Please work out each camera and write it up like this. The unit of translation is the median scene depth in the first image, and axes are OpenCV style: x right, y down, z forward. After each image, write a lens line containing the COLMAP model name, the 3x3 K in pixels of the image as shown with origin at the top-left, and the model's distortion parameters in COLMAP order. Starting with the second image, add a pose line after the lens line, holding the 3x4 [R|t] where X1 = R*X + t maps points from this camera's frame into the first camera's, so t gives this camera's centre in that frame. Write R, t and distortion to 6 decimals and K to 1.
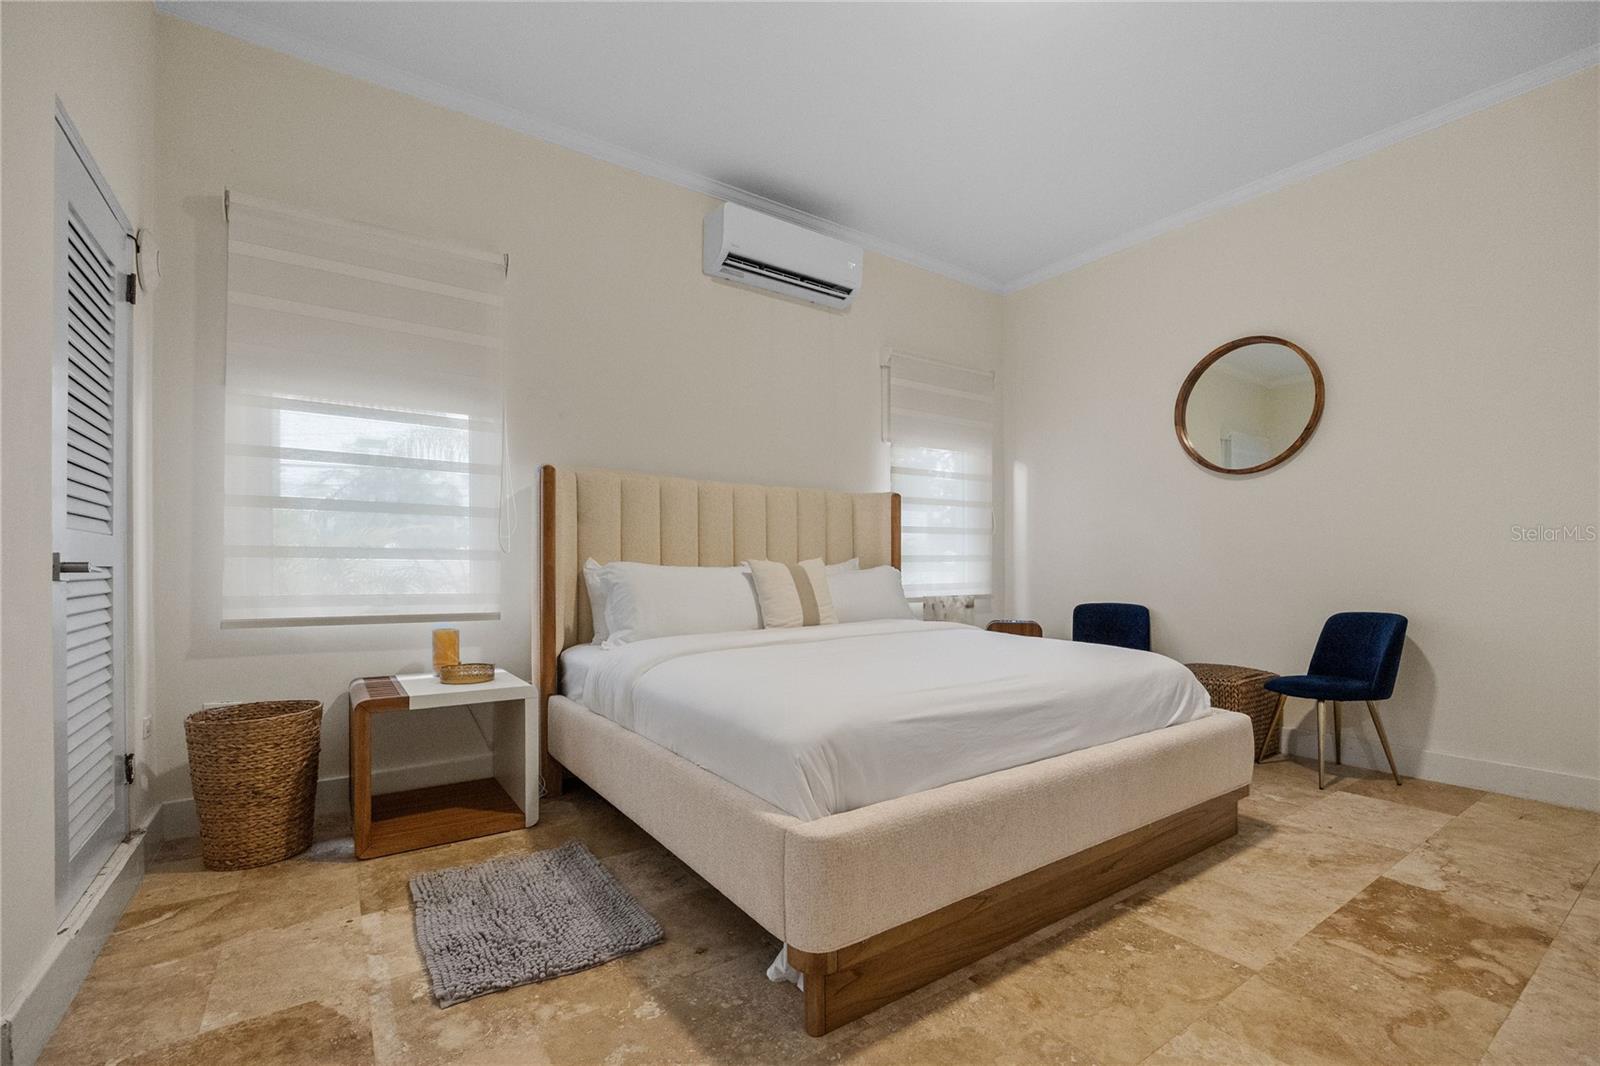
lens RADIAL K [[696.6, 0, 824.0], [0, 696.6, 564.5], [0, 0, 1]] dist [0.001714, 0.000237]
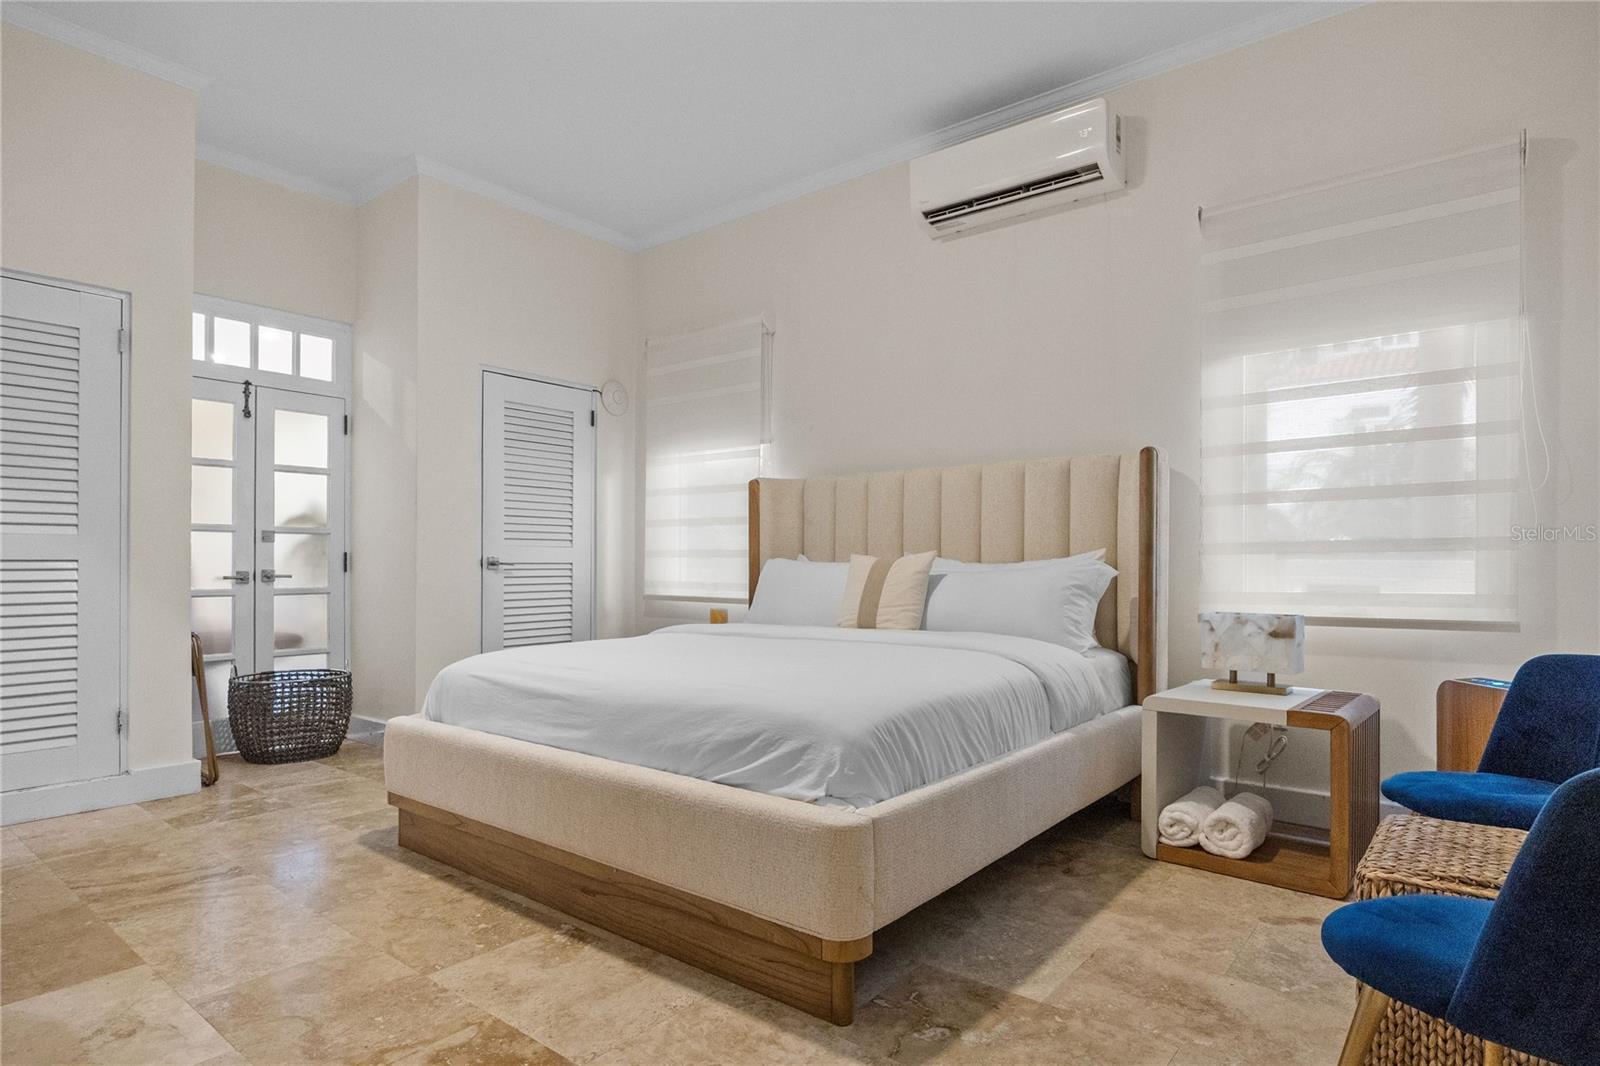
lens RADIAL K [[867.6, 0, 810.9], [0, 867.6, 568.4], [0, 0, 1]] dist [-0.017202, -0.000480]
pose [[0.270198, 0.001312, -0.962804, 1.518957], [-0.000206, 0.999999, 0.001305, 0.015405], [0.962805, -0.000154, 0.270198, 0.948295]]
